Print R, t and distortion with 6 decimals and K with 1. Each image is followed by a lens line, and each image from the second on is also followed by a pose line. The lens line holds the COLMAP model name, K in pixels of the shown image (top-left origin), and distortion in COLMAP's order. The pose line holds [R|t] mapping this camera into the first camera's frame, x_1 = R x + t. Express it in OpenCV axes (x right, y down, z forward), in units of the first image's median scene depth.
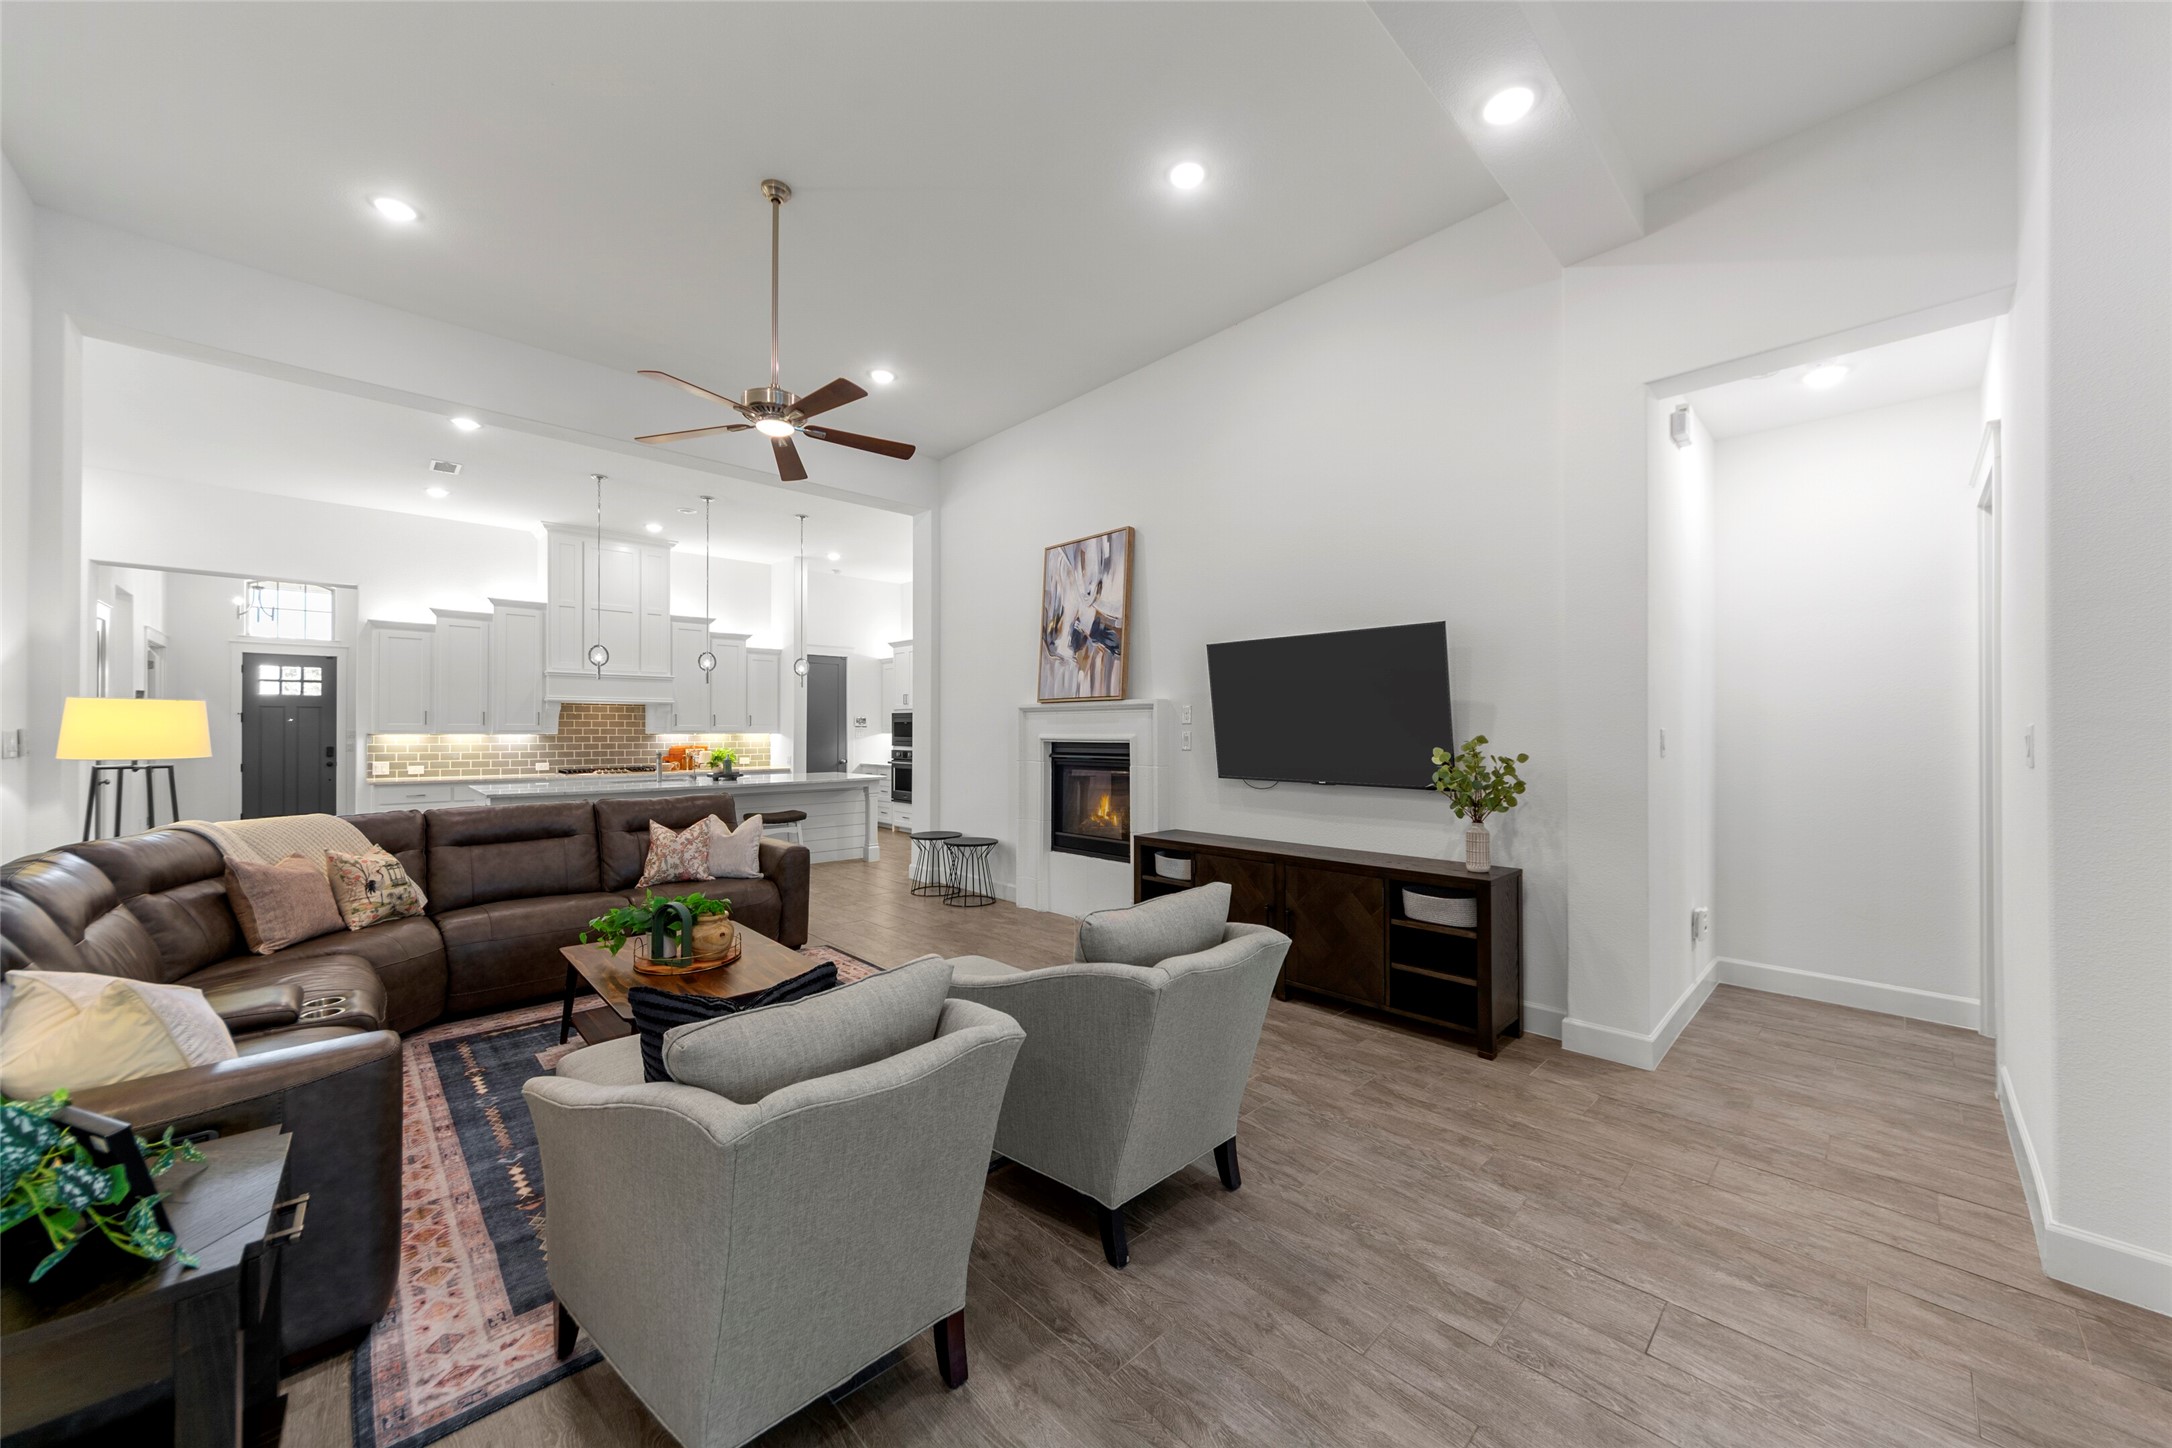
lens RADIAL K [[785.1, 0, 1105.5], [0, 785.1, 721.4], [0, 0, 1]] dist [-0.000147, -0.000400]
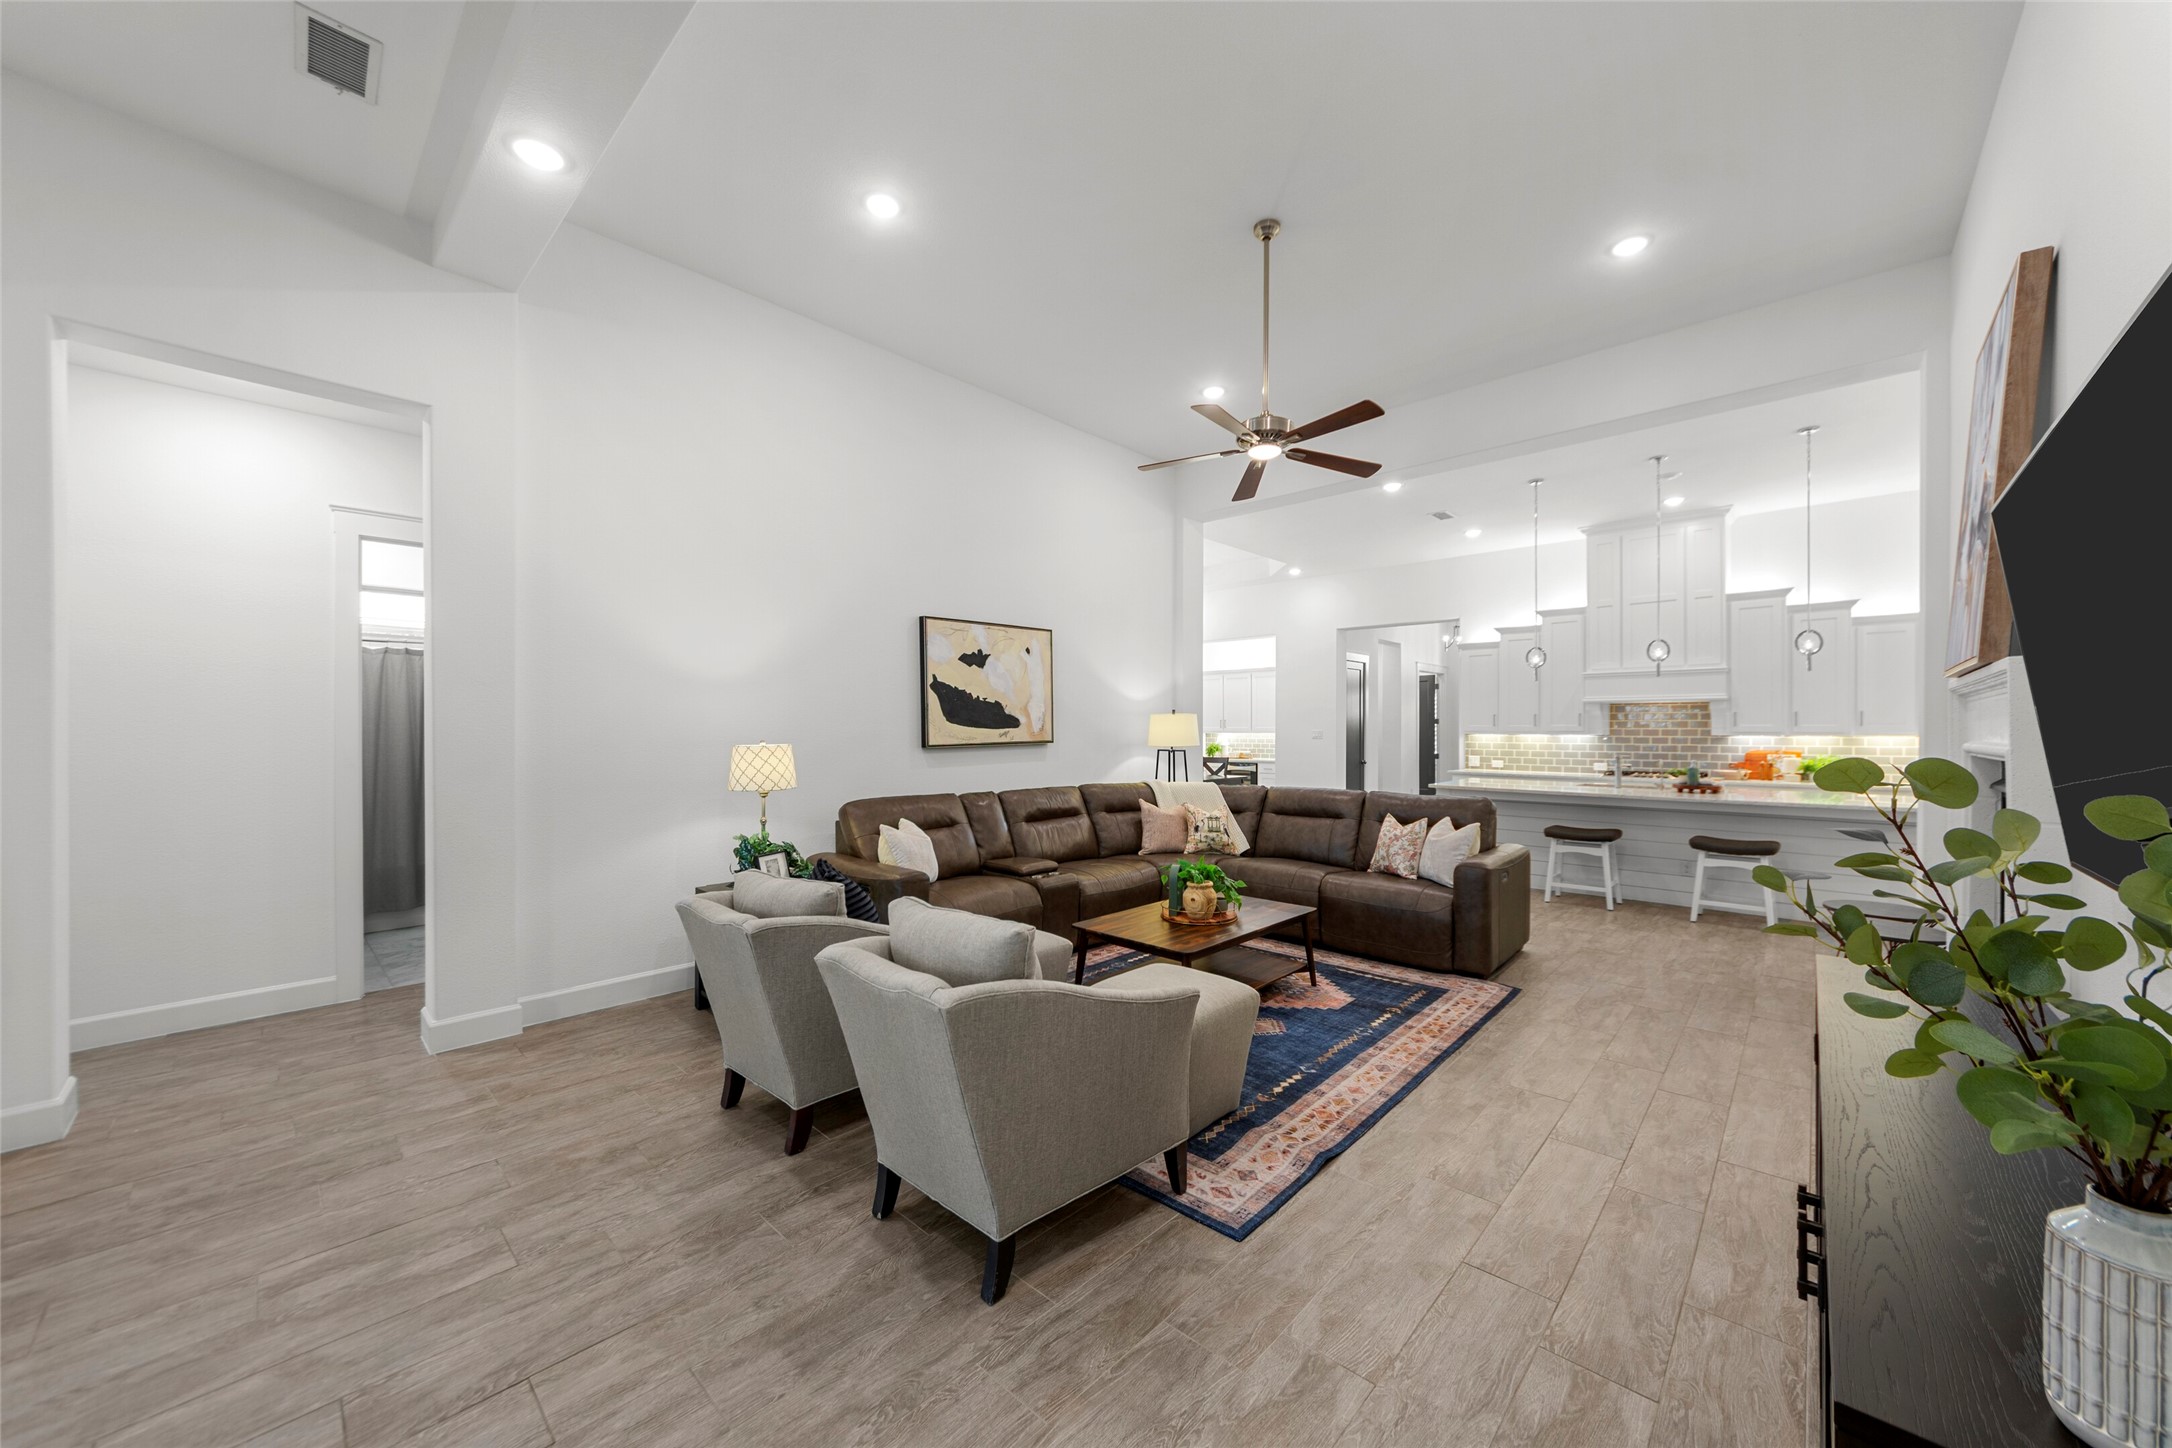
lens RADIAL K [[785.1, 0, 1091.6], [0, 785.1, 731.0], [0, 0, 1]] dist [-0.000147, -0.000400]
pose [[0.049278, 0.002937, -0.998781, 0.507541], [0.010059, 0.999944, 0.003436, 0.002487], [0.998734, -0.010216, 0.049246, 0.556520]]
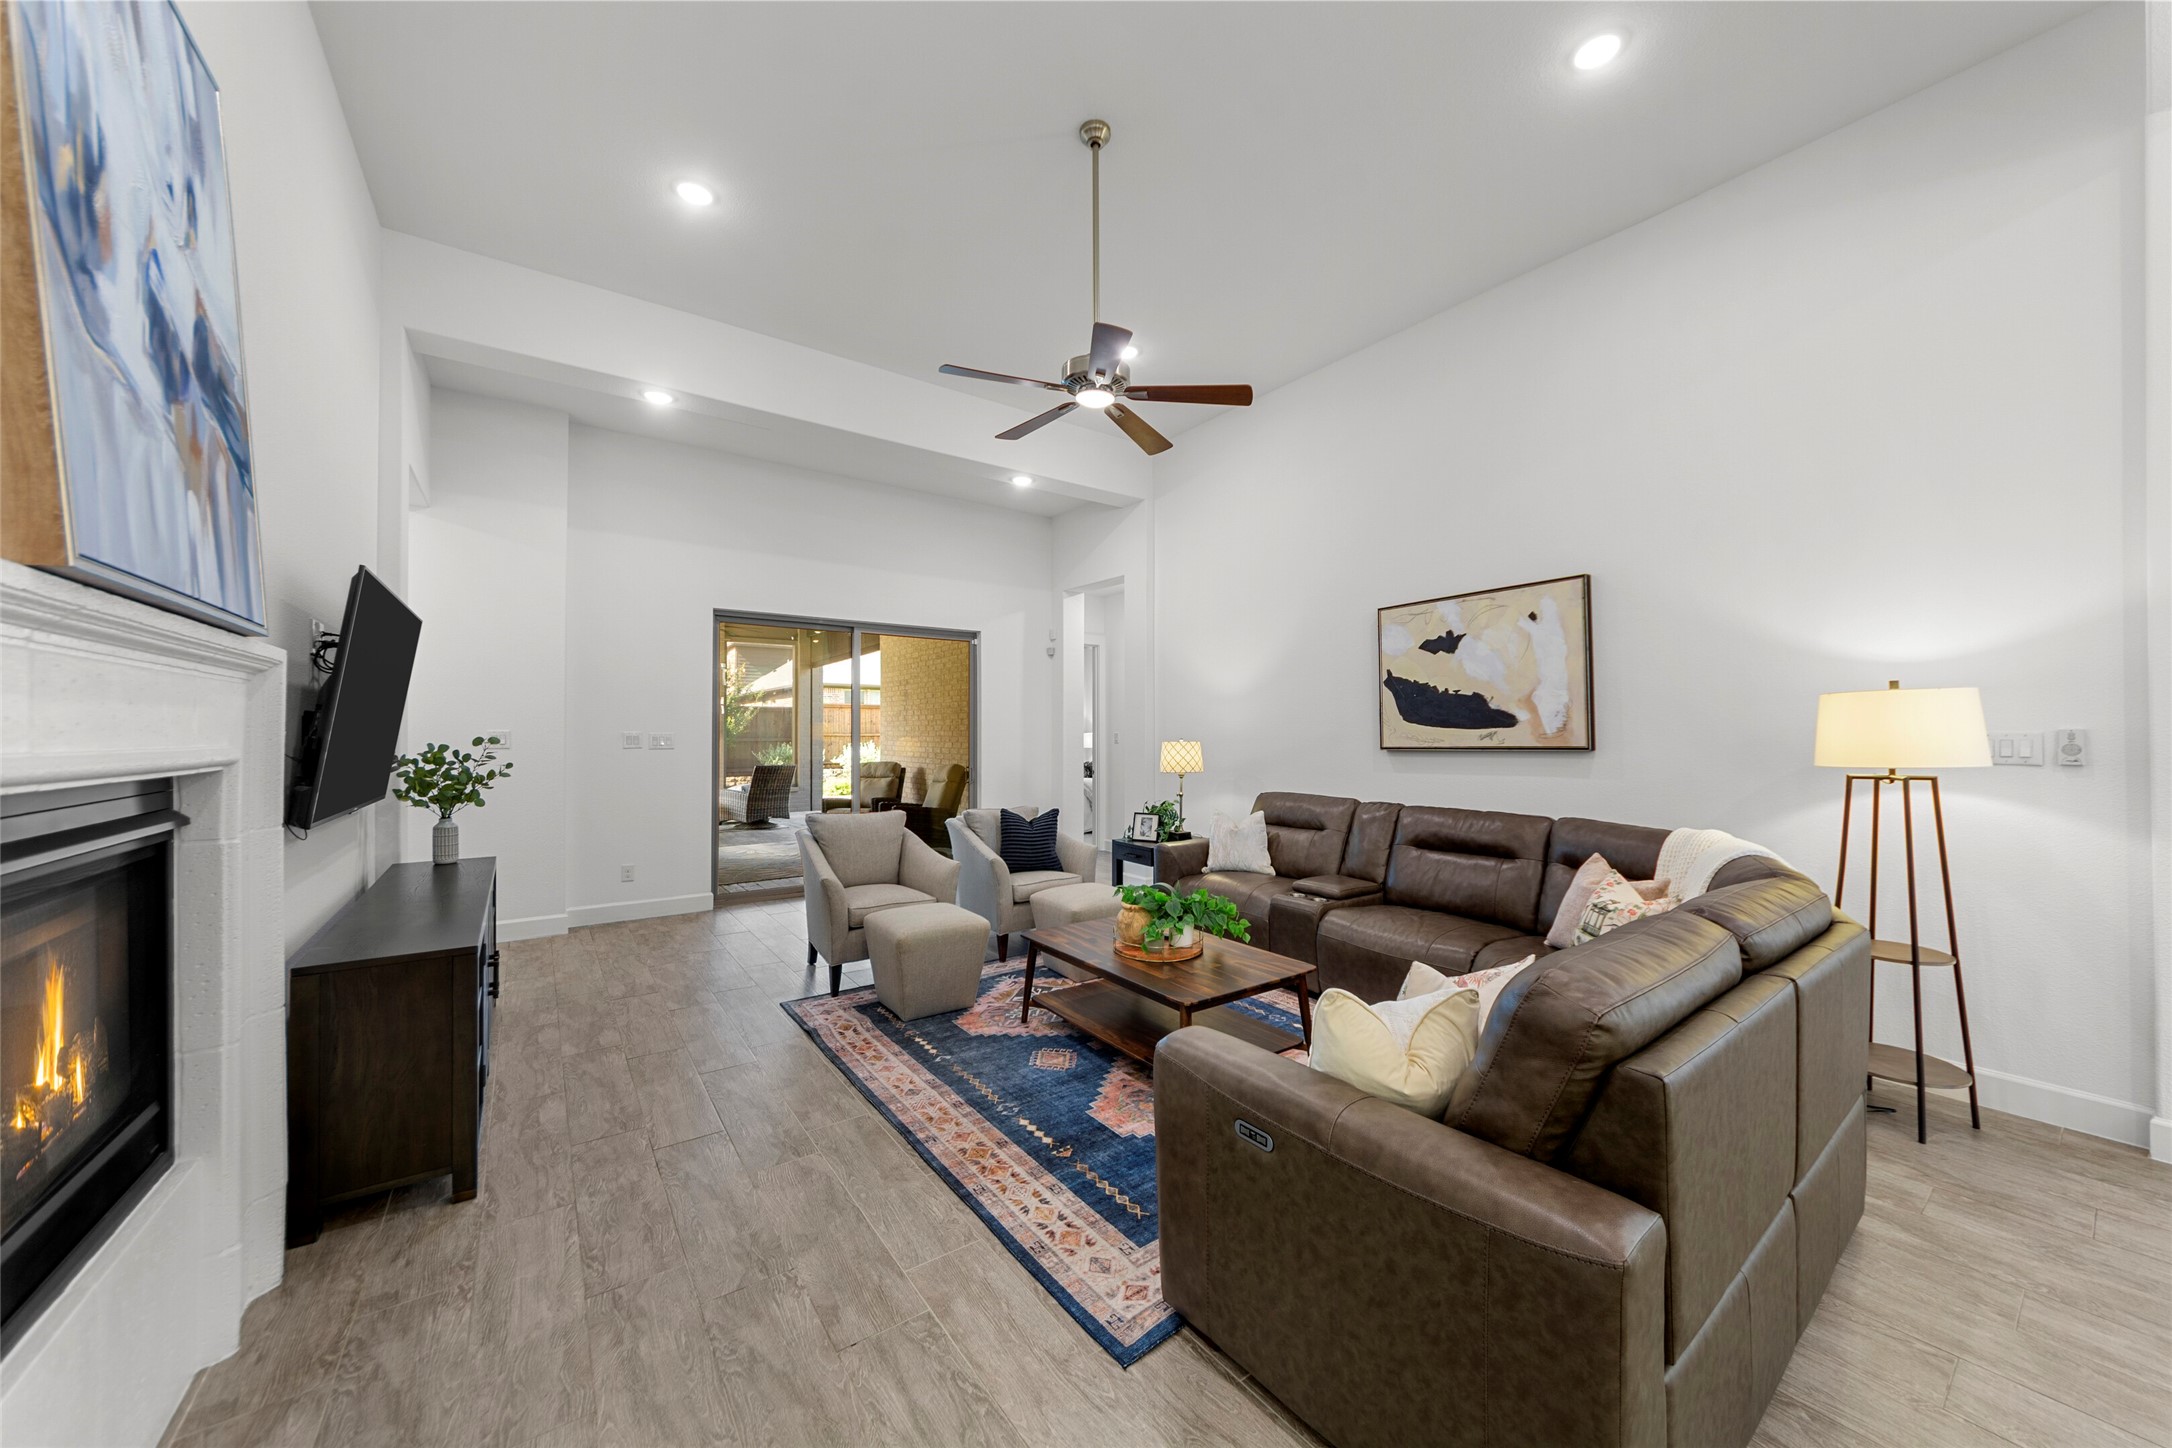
lens RADIAL K [[785.1, 0, 1102.4], [0, 785.1, 725.0], [0, 0, 1]] dist [-0.000147, -0.000400]
pose [[-0.989661, 0.000594, 0.143426, -0.434683], [-0.002472, 0.999772, -0.021194, 0.018361], [-0.143406, -0.021329, -0.989434, 1.482045]]
